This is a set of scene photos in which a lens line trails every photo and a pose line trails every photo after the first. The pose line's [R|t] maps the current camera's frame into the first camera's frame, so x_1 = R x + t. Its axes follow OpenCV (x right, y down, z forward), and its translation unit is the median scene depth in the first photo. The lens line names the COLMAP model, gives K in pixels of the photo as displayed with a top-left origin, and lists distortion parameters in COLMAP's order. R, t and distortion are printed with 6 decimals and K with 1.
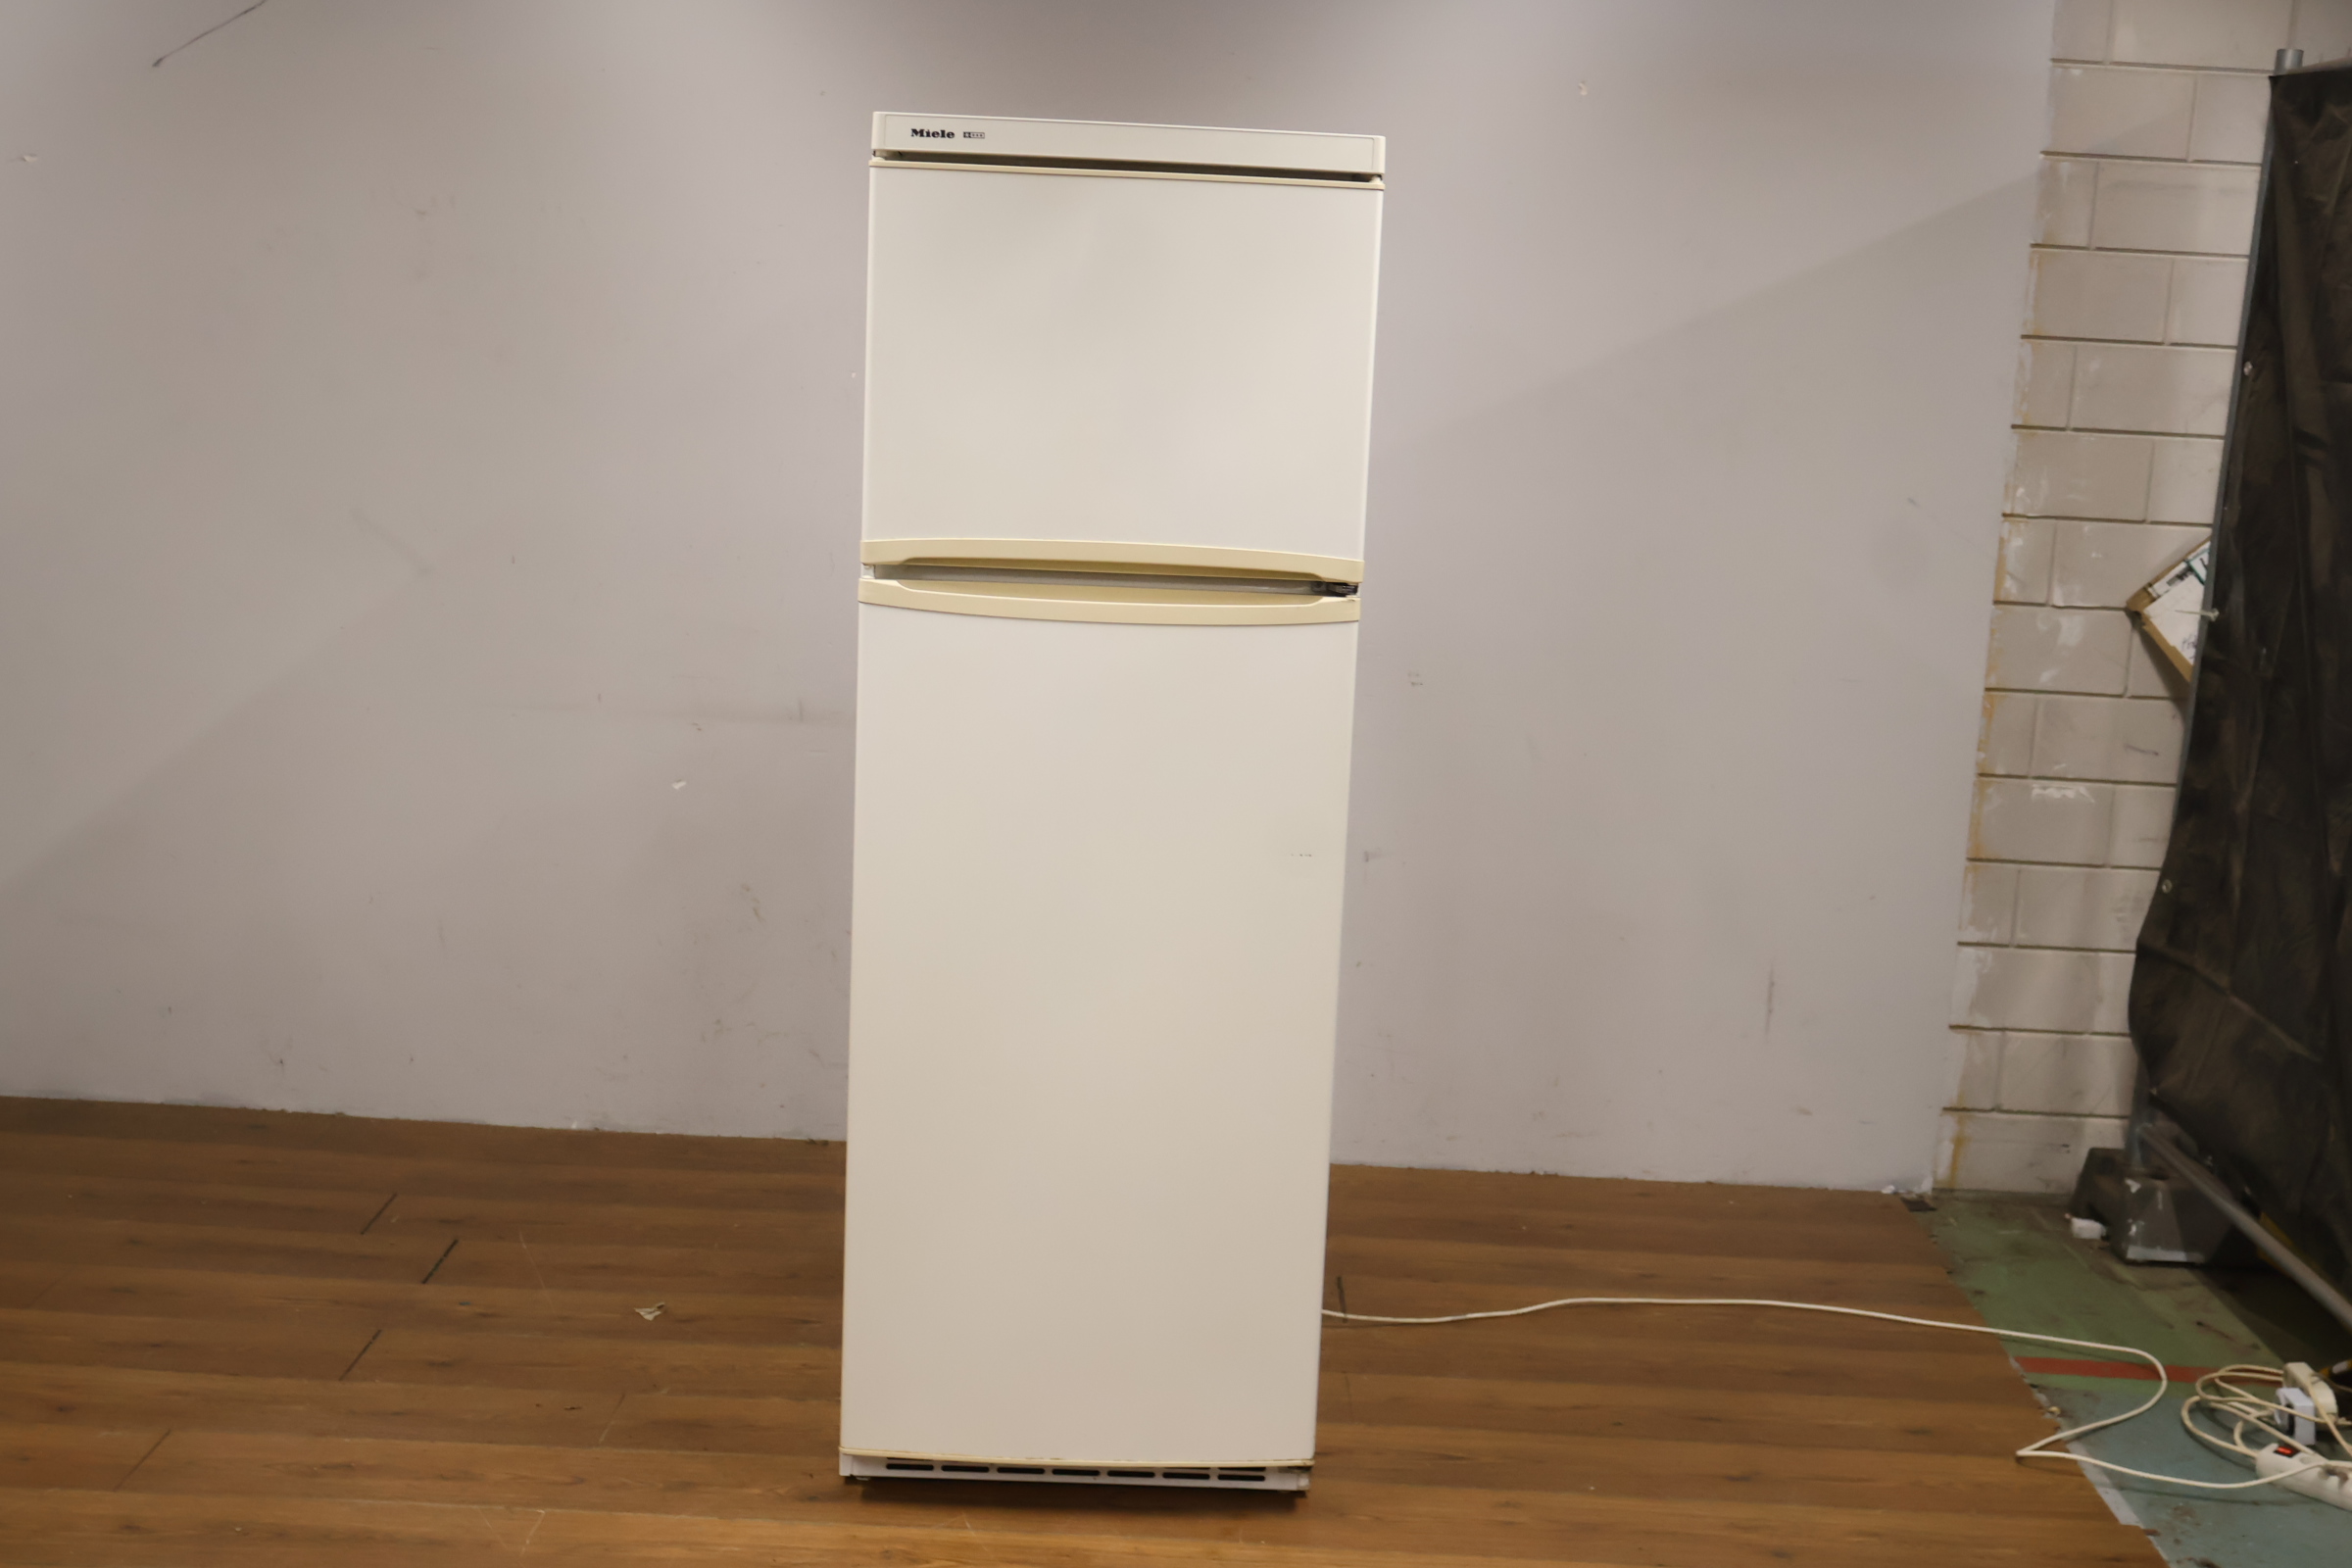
lens RADIAL K [[2725.8, 0, 1187.2], [0, 2725.8, 787.7], [0, 0, 1]] dist [0.010667, 0.008215]
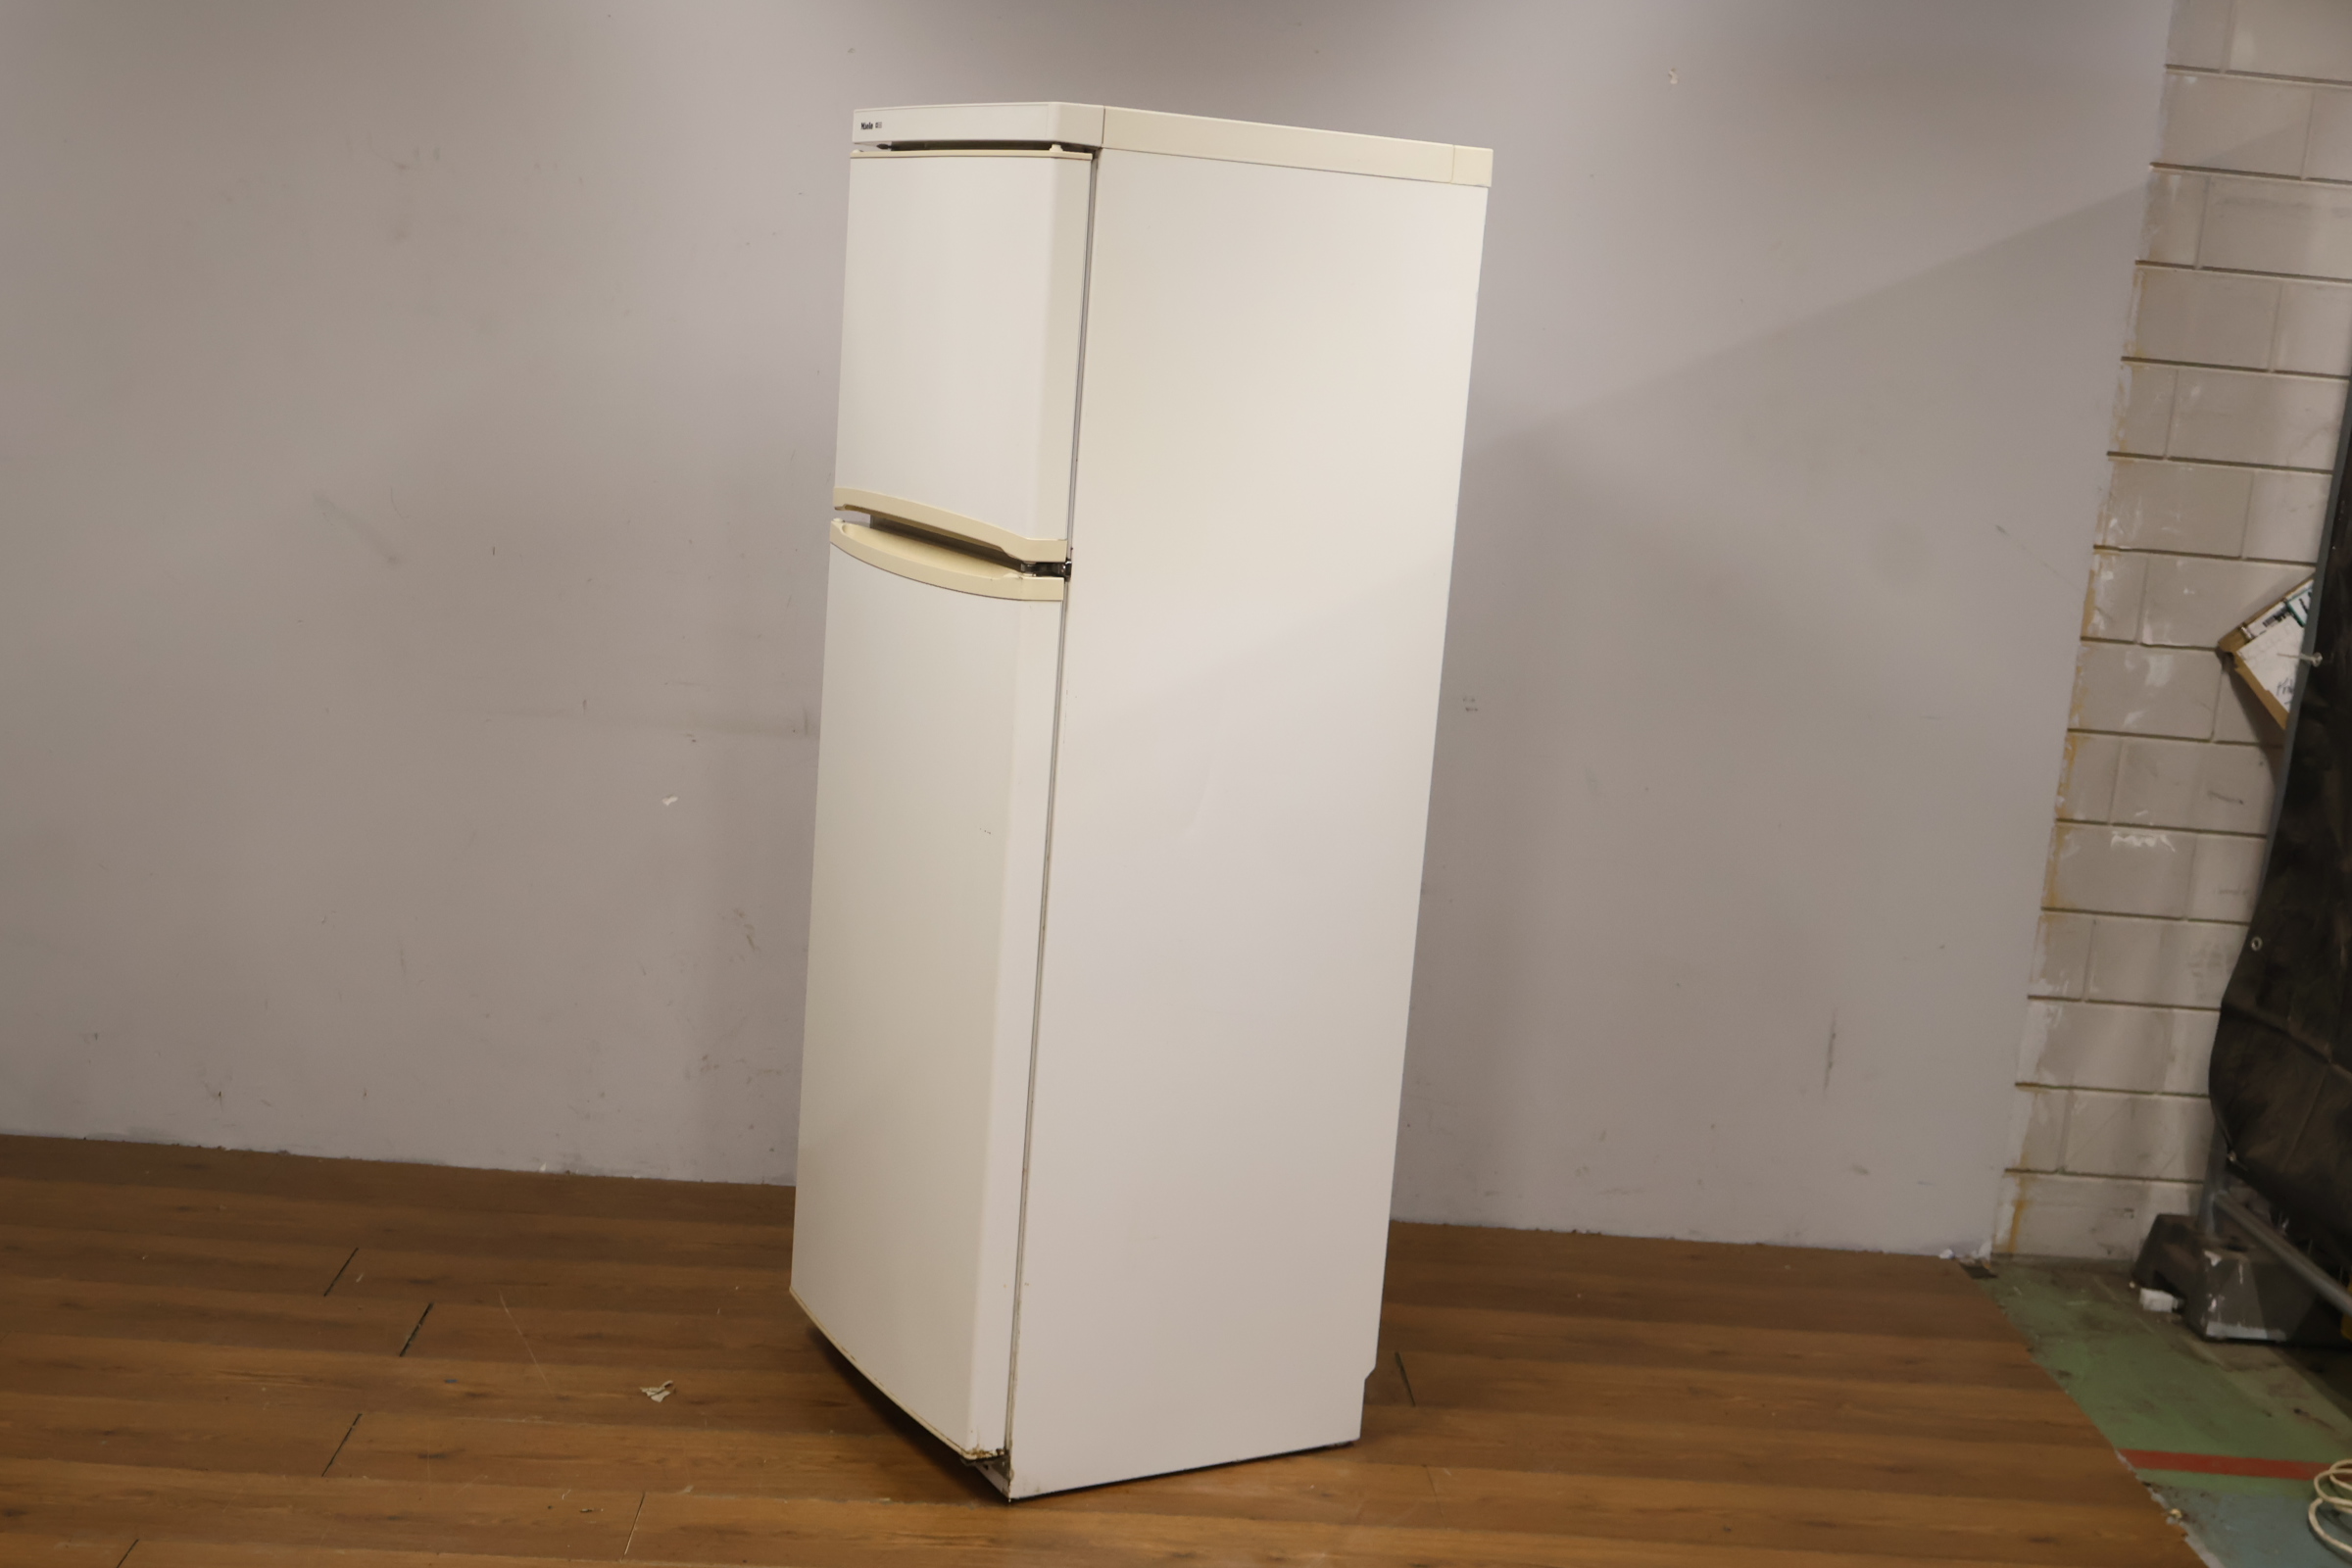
lens RADIAL K [[2725.8, 0, 1187.2], [0, 2725.8, 787.7], [0, 0, 1]] dist [0.010667, 0.008215]
pose [[0.997830, 0.022592, 0.061846, -0.071380], [-0.023274, 0.999676, 0.010336, -0.019110], [-0.061592, -0.011753, 0.998032, 0.075918]]
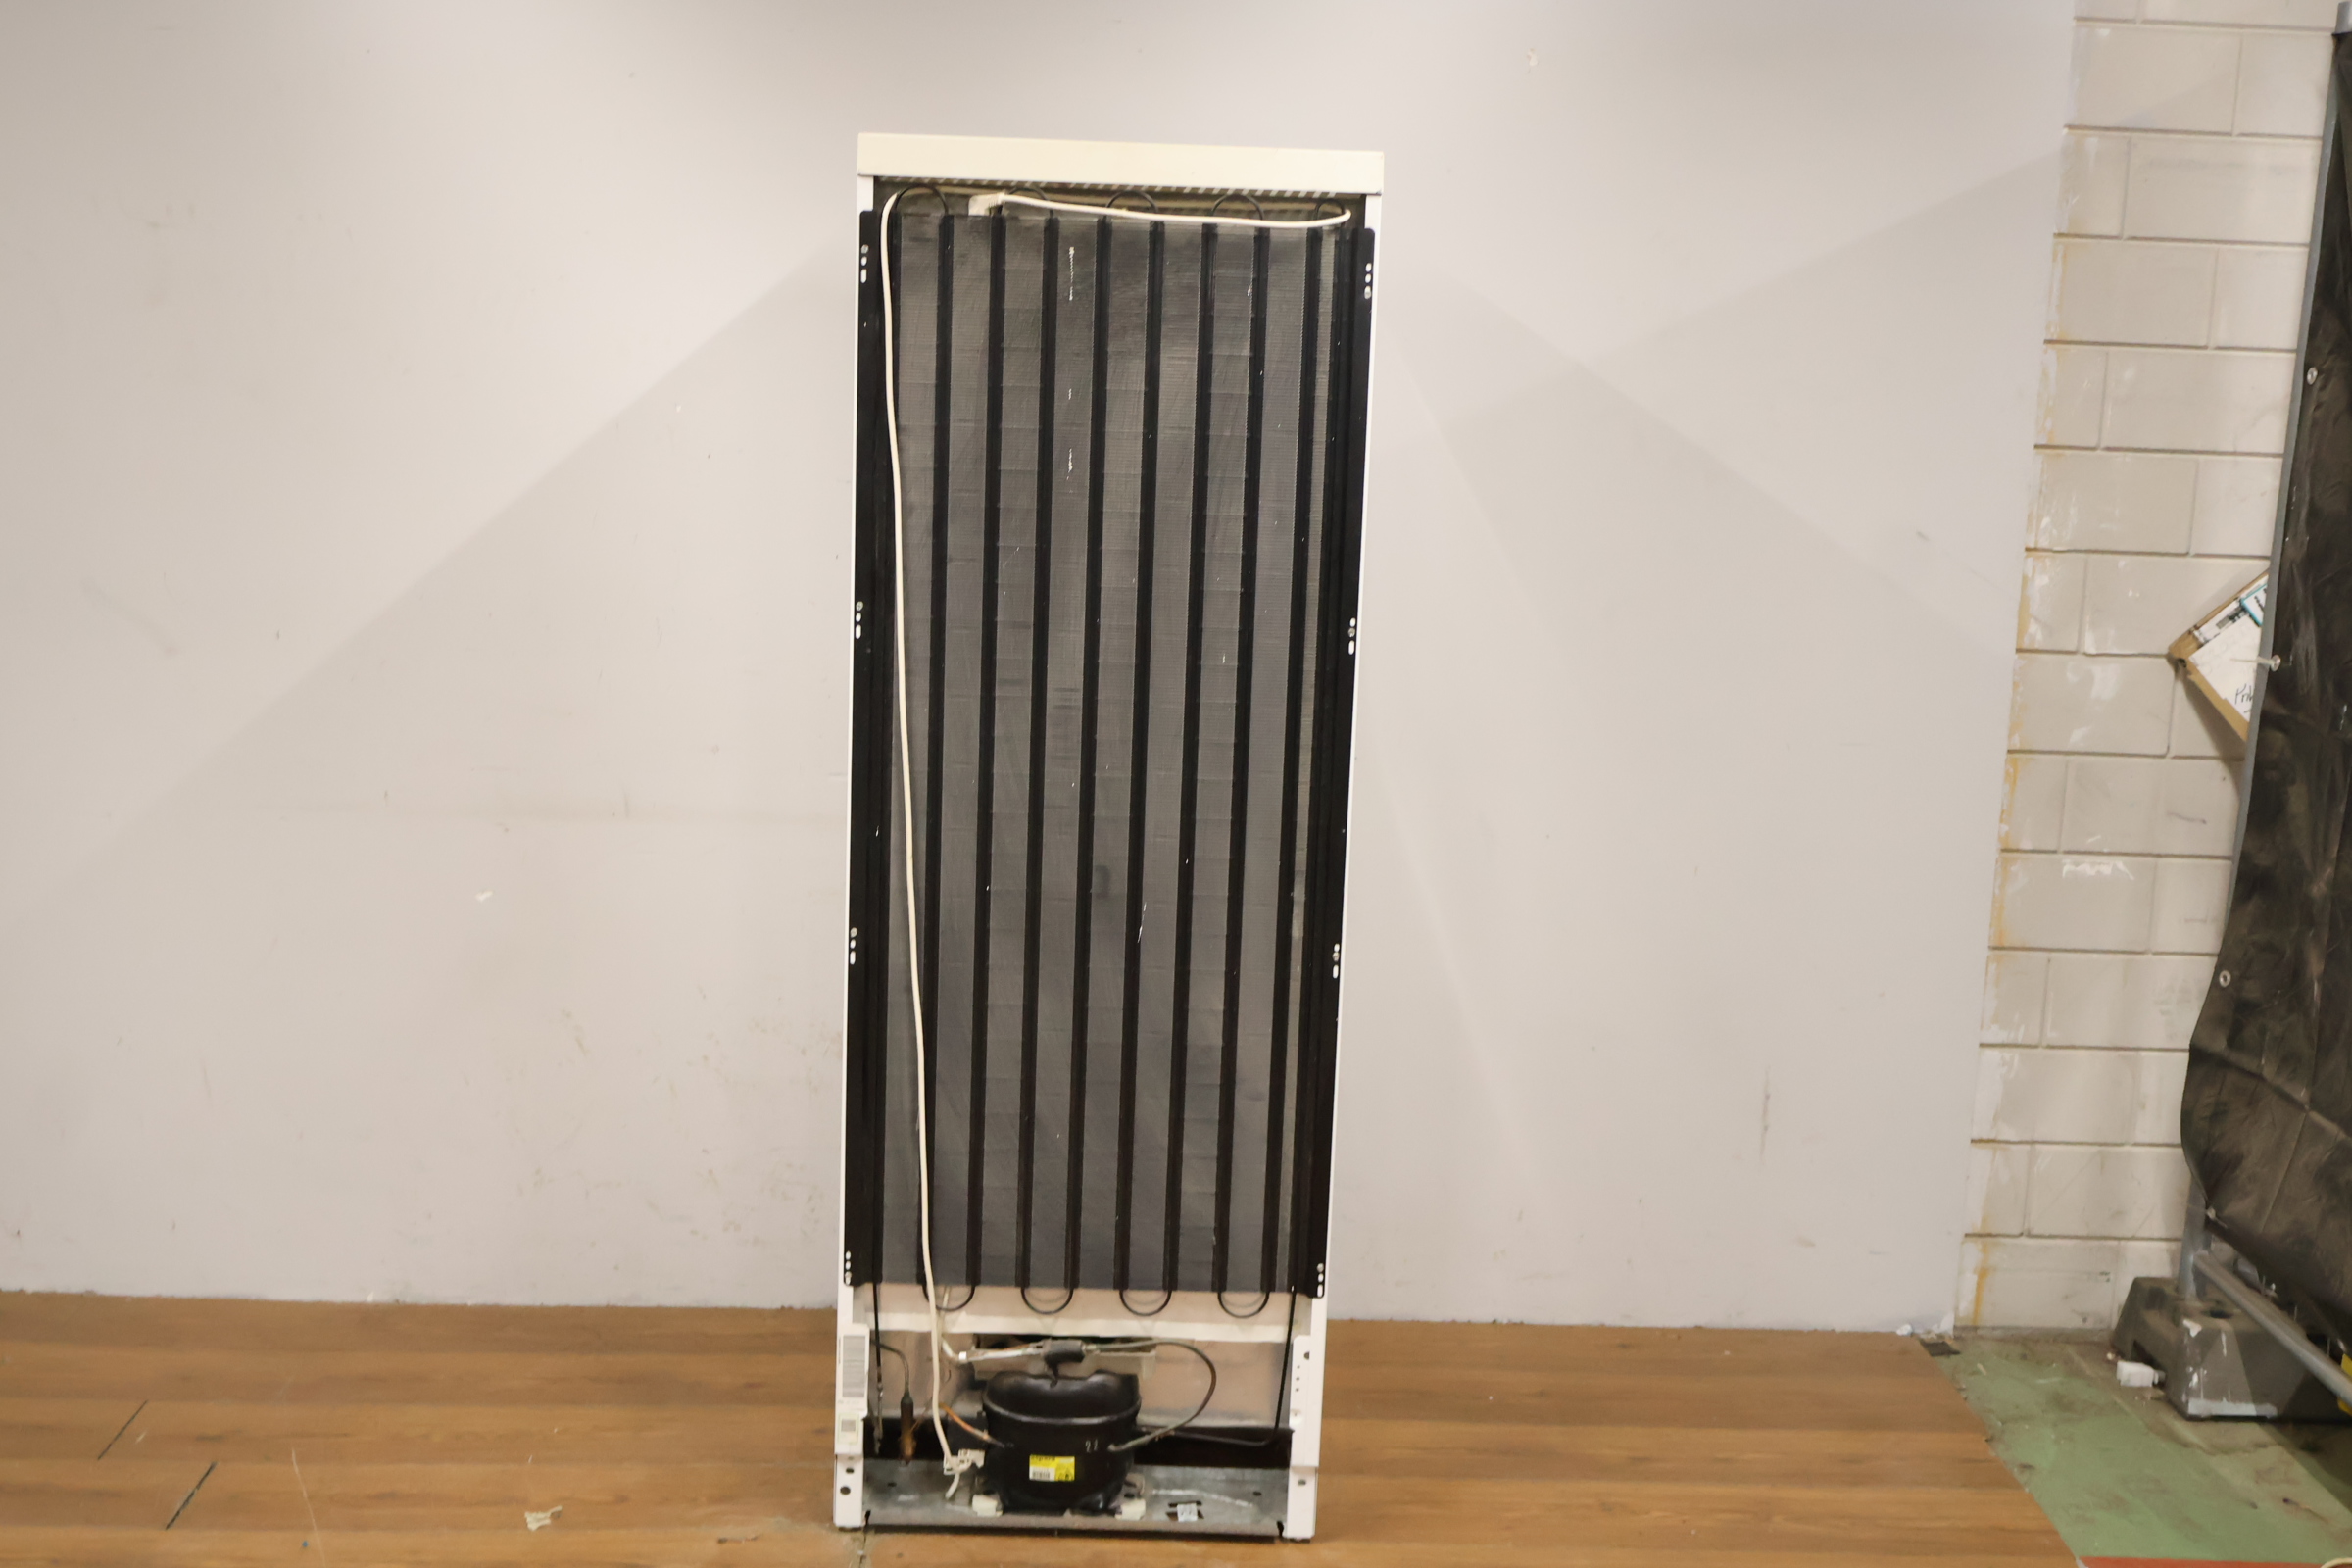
lens RADIAL K [[2734.7, 0, 1166.1], [0, 2734.7, 791.4], [0, 0, 1]] dist [0.004461, 0.003462]
pose [[0.999217, -0.020941, 0.033569, -0.002220], [0.020865, 0.999779, 0.002631, -0.031861], [-0.033617, -0.001928, 0.999433, 0.148490]]
